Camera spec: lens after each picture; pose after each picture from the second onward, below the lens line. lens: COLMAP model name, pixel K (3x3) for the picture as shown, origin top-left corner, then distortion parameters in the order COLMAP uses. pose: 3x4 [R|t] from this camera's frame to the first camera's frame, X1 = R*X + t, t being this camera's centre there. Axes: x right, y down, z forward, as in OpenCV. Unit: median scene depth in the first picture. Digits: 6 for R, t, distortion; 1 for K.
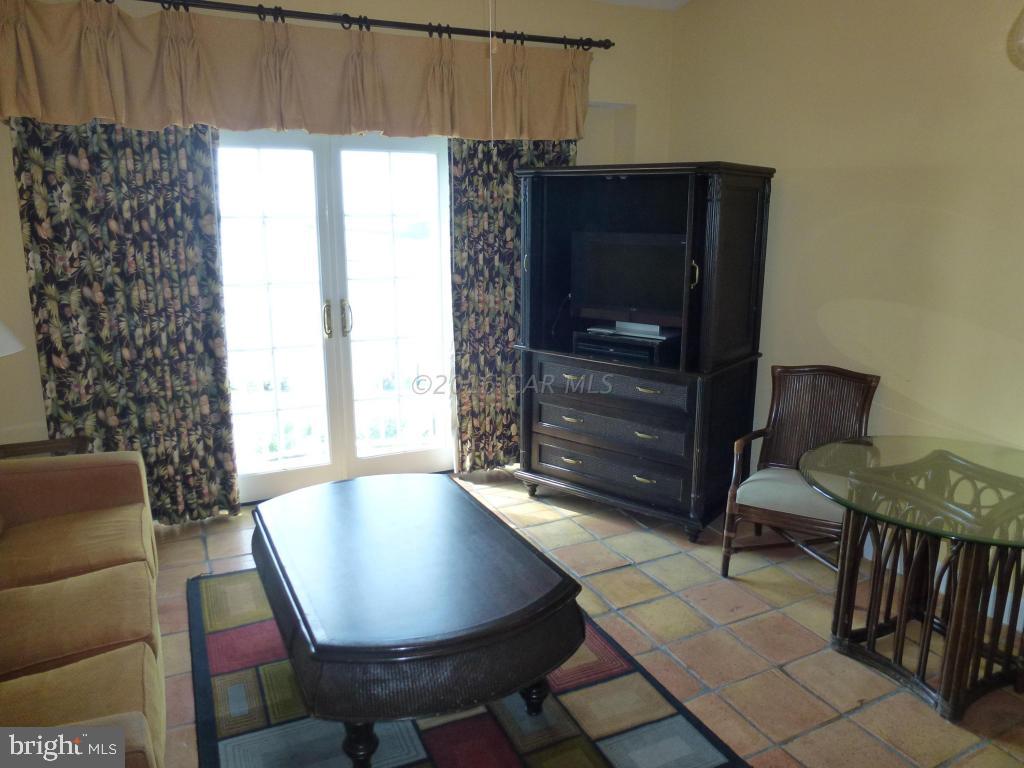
lens RADIAL K [[730.1, 0, 516.9], [0, 730.1, 387.0], [0, 0, 1]] dist [-0.068639, 0.026848]
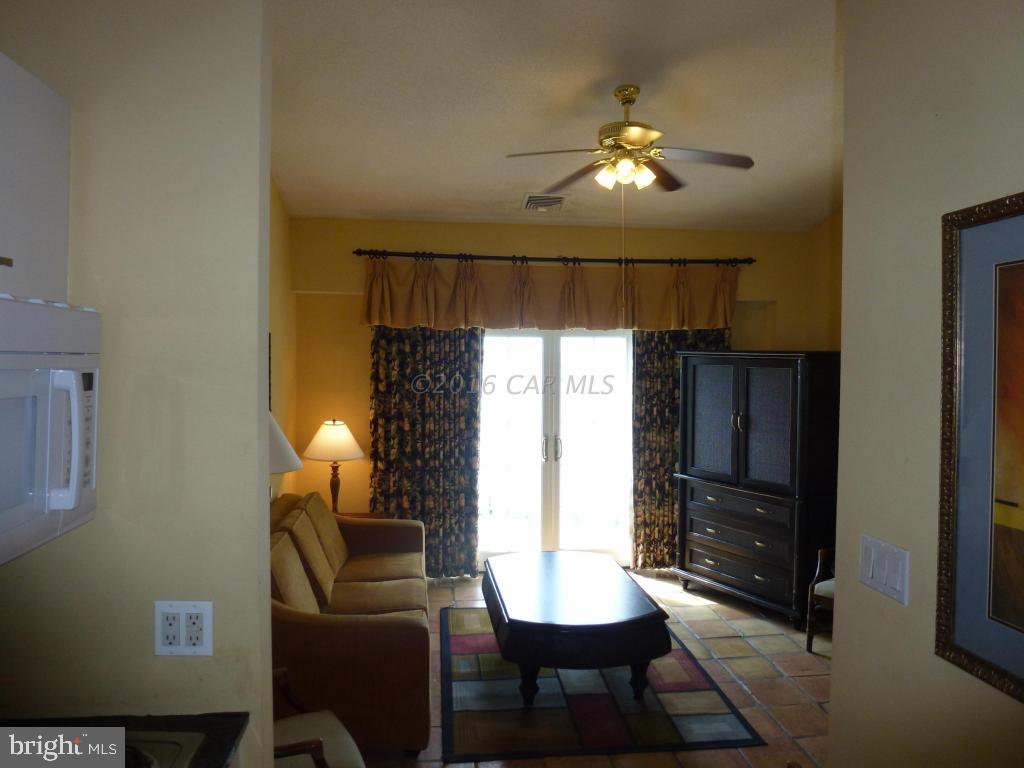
lens RADIAL K [[730.1, 0, 516.9], [0, 730.1, 387.0], [0, 0, 1]] dist [-0.068639, 0.026848]
pose [[0.944246, 0.019024, -0.328692, 0.186799], [-0.080707, 0.981245, -0.175056, 0.052686], [0.319197, 0.191824, 0.928072, -0.457210]]
